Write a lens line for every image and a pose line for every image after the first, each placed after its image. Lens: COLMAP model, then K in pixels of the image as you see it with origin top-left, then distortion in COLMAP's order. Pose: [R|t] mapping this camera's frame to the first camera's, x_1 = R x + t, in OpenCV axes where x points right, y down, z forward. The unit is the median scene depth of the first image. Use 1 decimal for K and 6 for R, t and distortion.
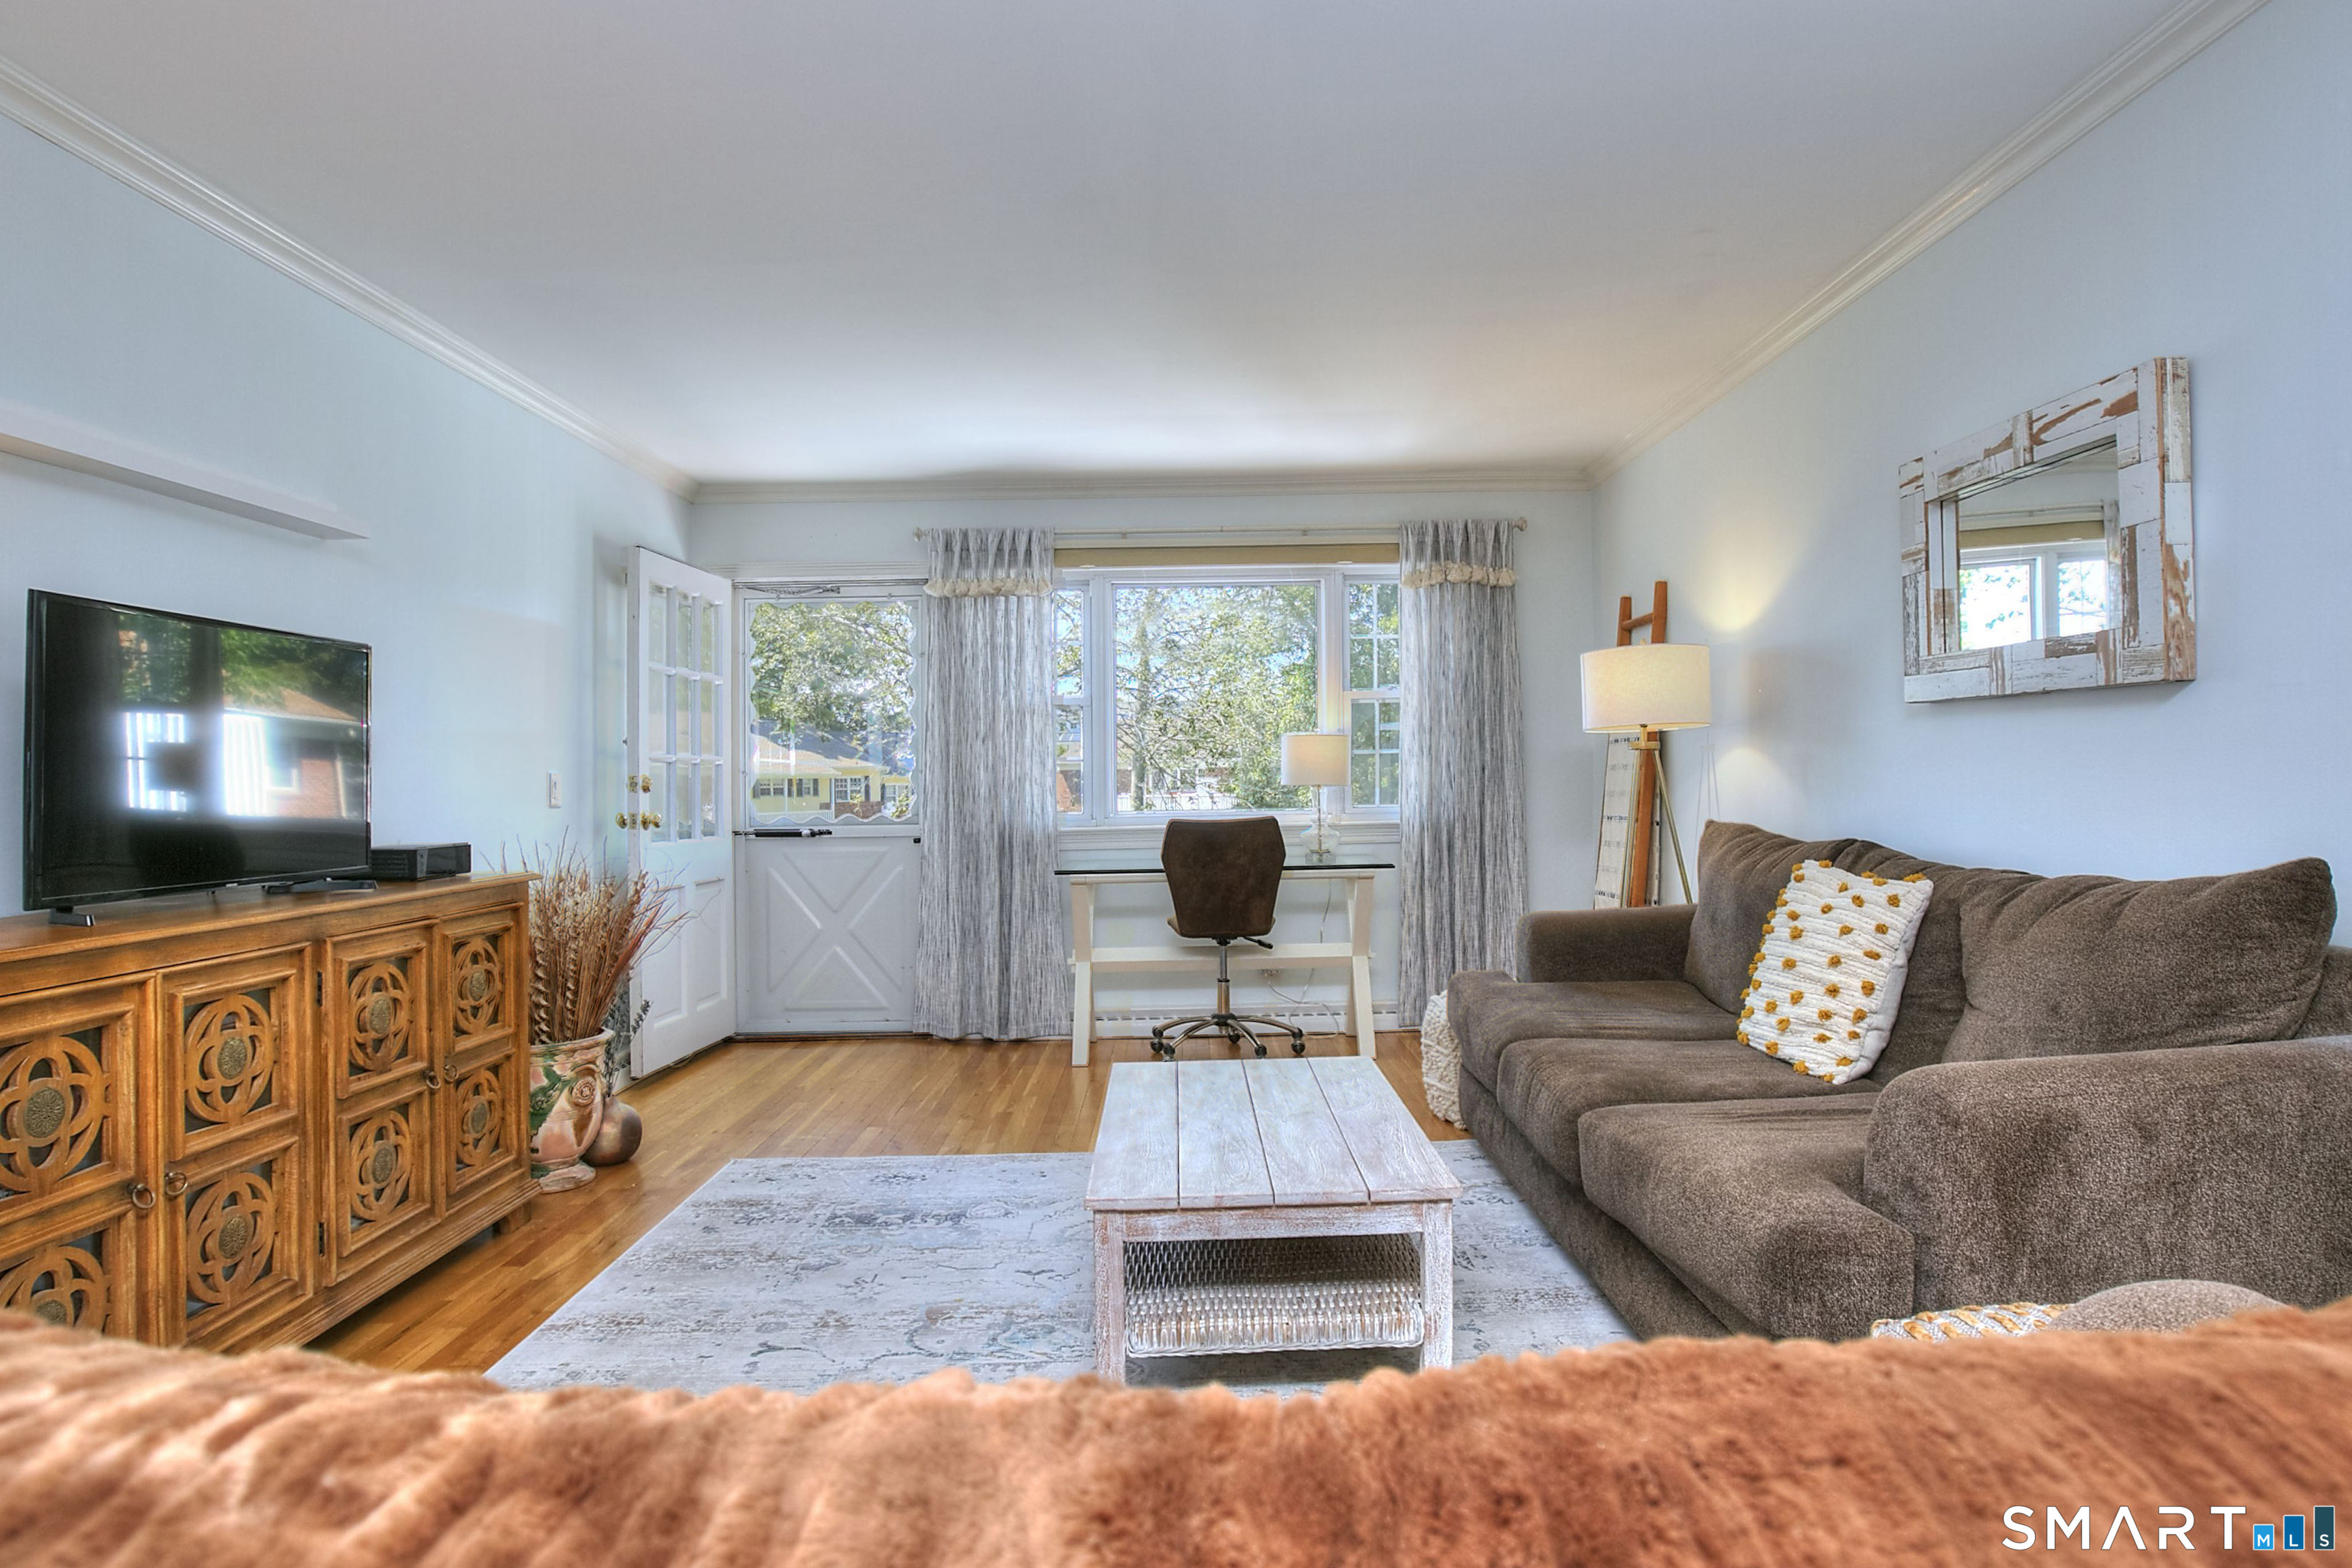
lens RADIAL K [[1354.5, 0, 1185.2], [0, 1354.5, 736.1], [0, 0, 1]] dist [-0.036995, 0.000569]
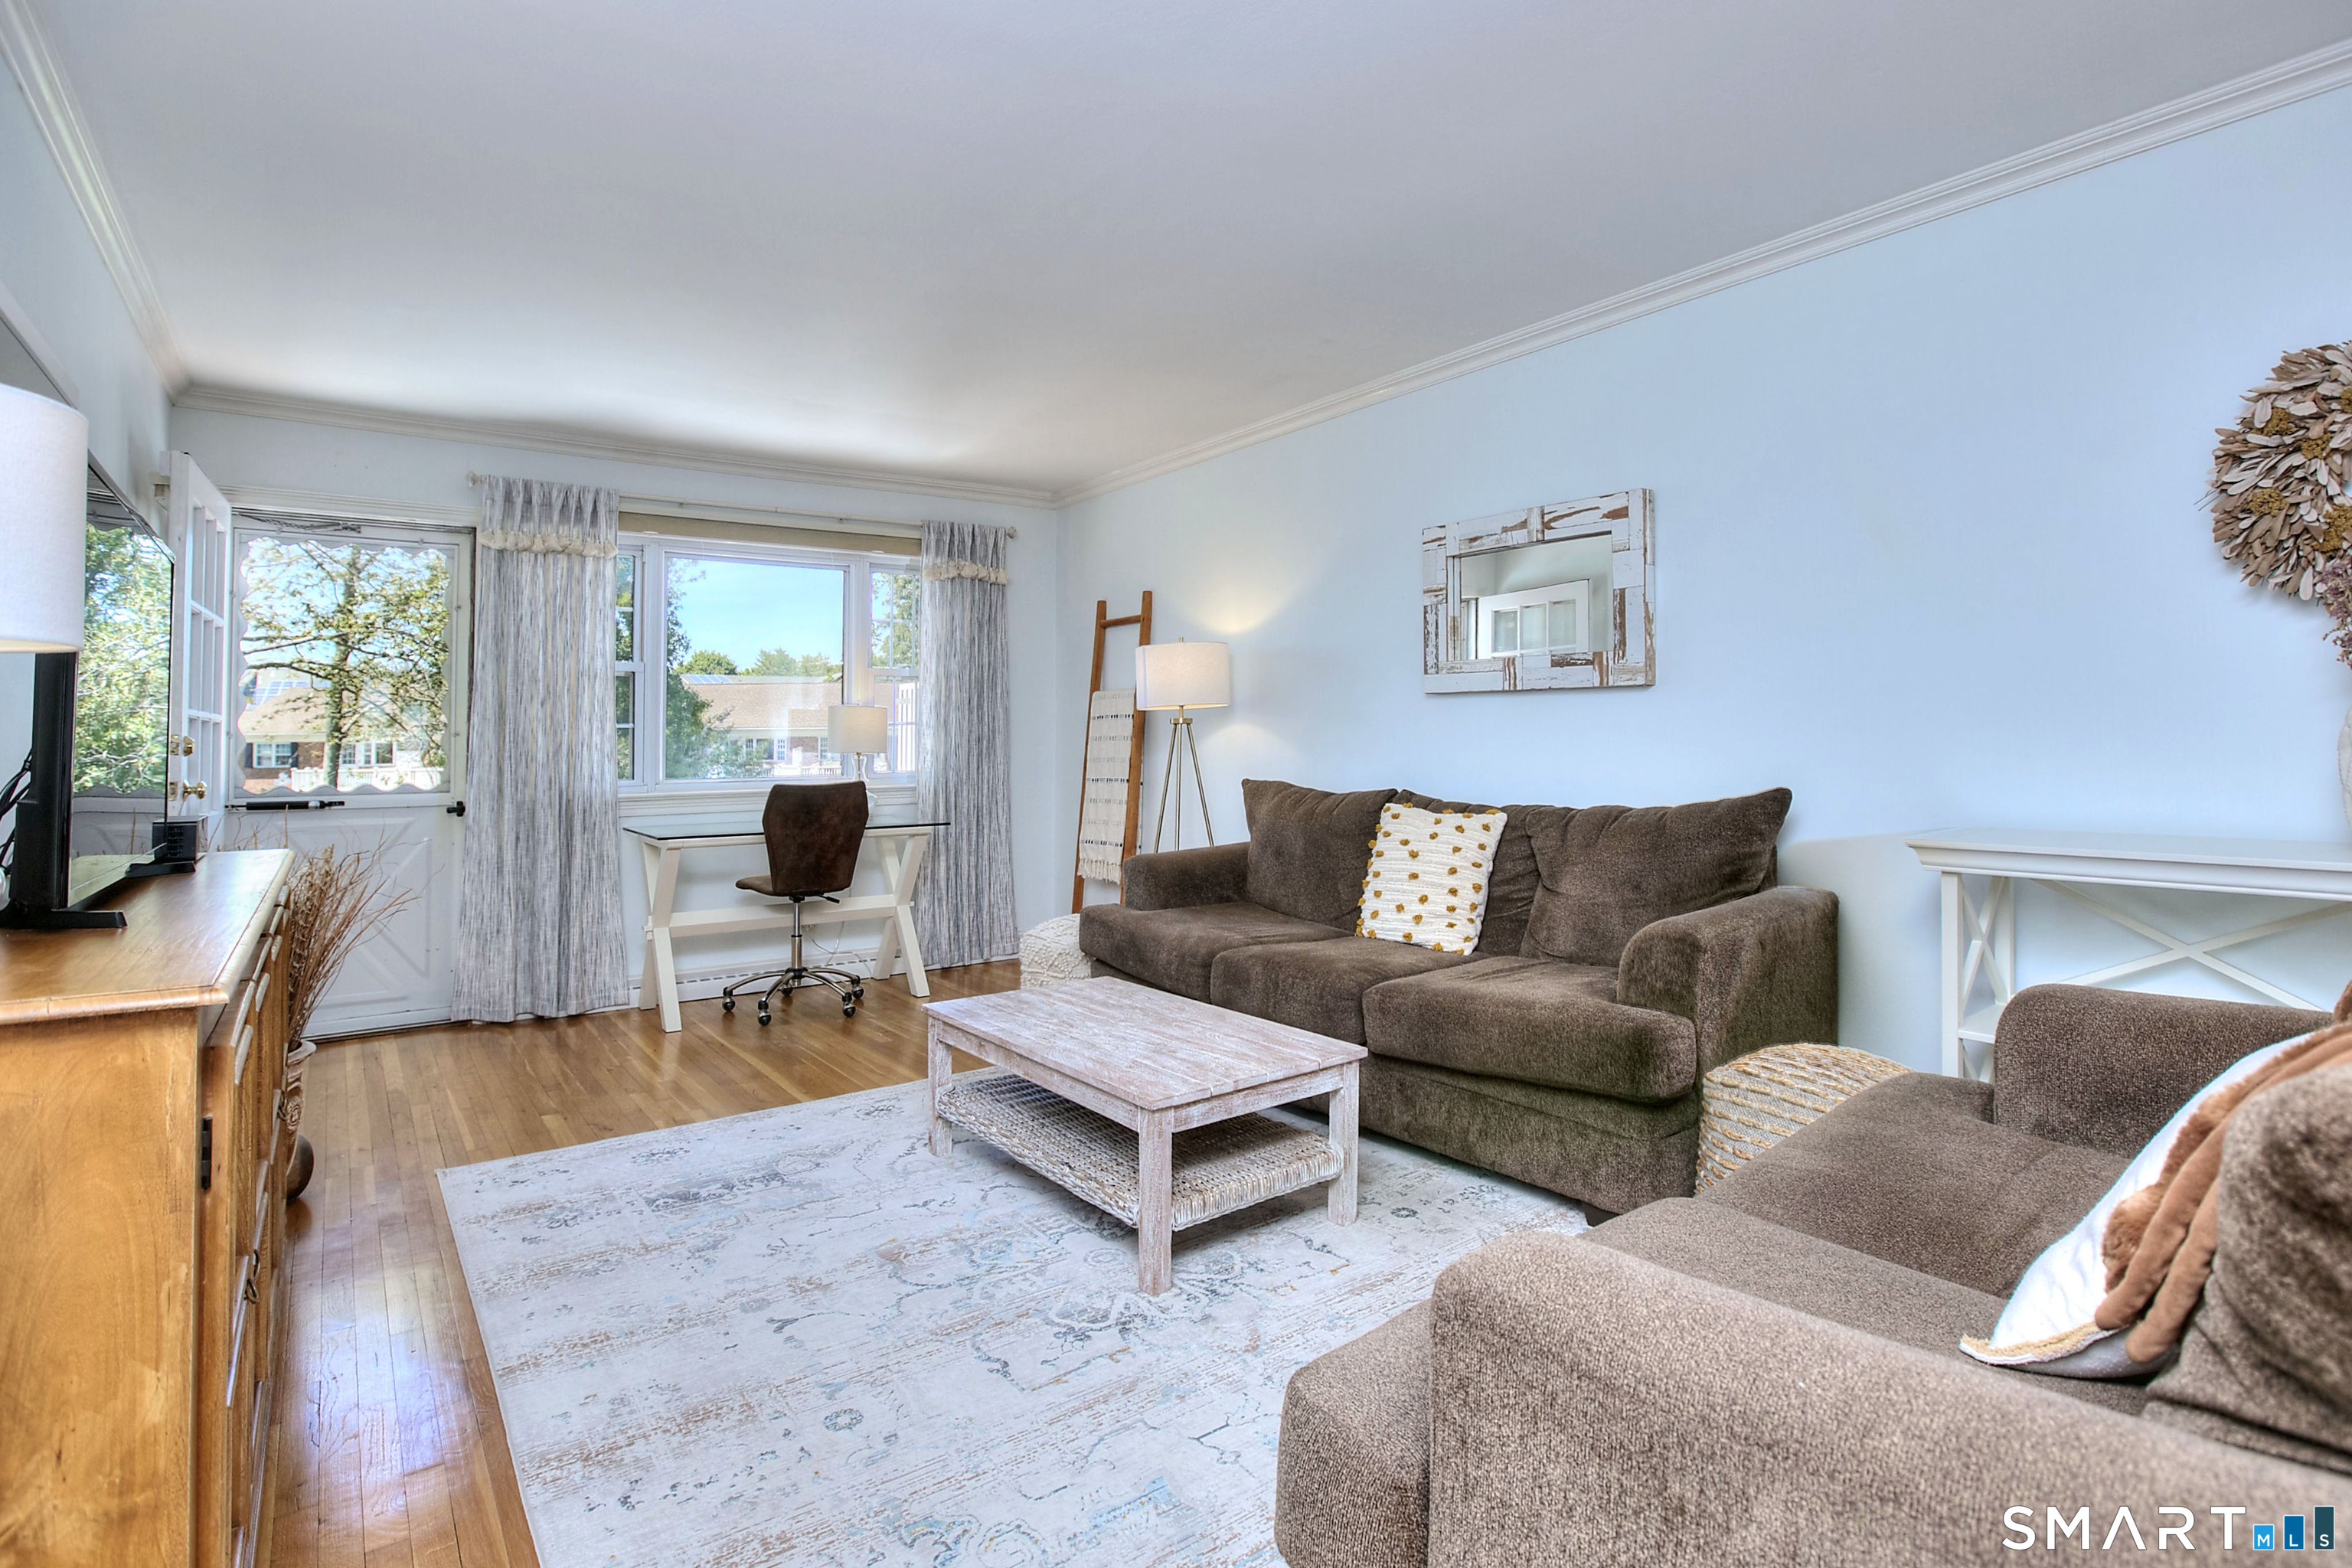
lens RADIAL K [[1205.4, 0, 1182.9], [0, 1205.4, 676.2], [0, 0, 1]] dist [-0.036410, 0.021831]
pose [[0.823065, 0.037709, 0.566694, -0.268372], [-0.020141, 0.999104, -0.037230, 0.006753], [-0.567590, 0.019229, 0.823087, 0.052390]]
